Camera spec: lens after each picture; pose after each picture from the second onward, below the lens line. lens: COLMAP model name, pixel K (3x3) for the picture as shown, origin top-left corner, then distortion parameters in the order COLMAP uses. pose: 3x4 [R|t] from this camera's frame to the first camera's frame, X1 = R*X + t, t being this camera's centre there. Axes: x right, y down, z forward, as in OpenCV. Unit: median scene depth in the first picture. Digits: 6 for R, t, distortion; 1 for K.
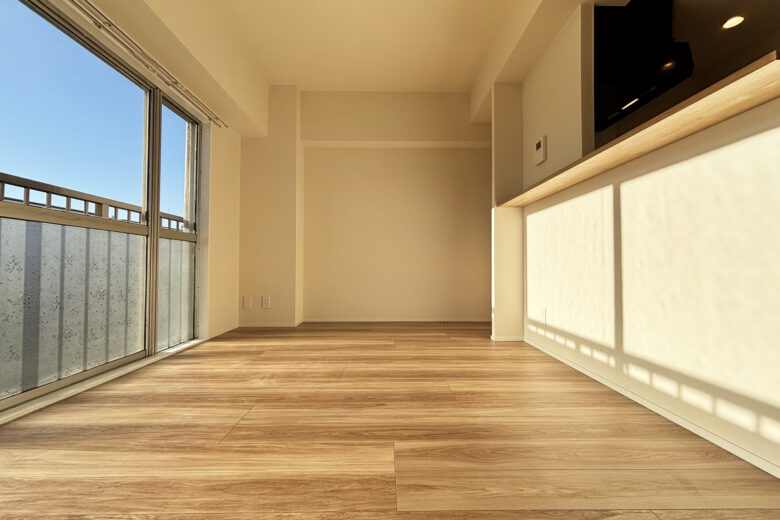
lens RADIAL K [[318.2, 0, 388.8], [0, 318.2, 244.1], [0, 0, 1]] dist [0.000917, -0.000077]
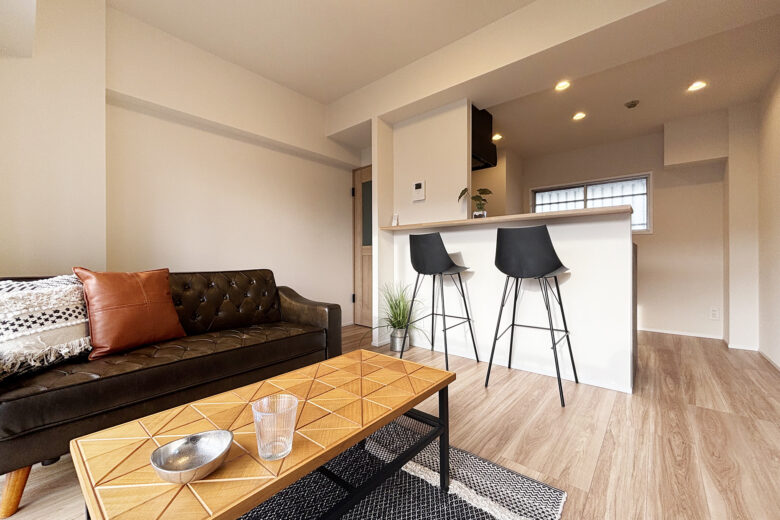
lens RADIAL K [[314.1, 0, 390.0], [0, 314.1, 260.0], [0, 0, 1]] dist [0.001796, 0.000263]
pose [[0.643582, -0.004190, 0.765366, -0.717476], [-0.061993, 0.996414, 0.057583, -0.114190], [-0.762862, -0.084507, 0.641014, 0.359458]]
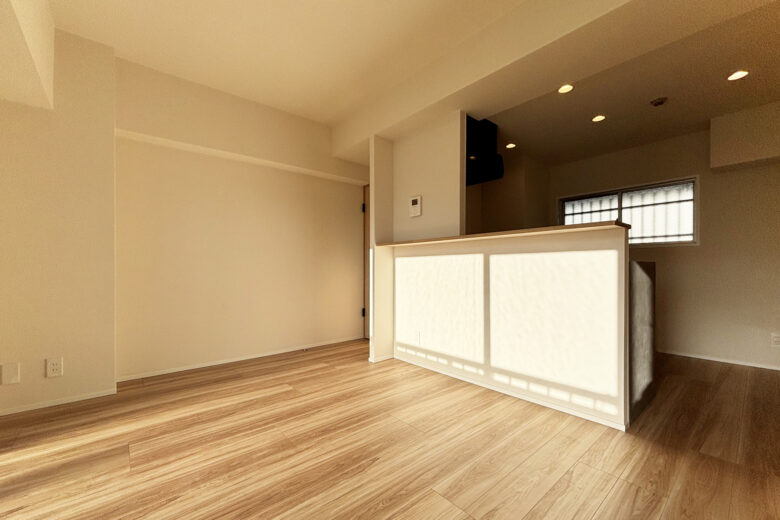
lens RADIAL K [[315.0, 0, 385.9], [0, 315.0, 268.6], [0, 0, 1]] dist [0.001749, 0.000218]
pose [[0.753277, 0.002189, 0.657700, -0.536810], [-0.053583, 0.996875, 0.058052, -0.158908], [-0.655517, -0.078971, 0.751040, 0.169750]]
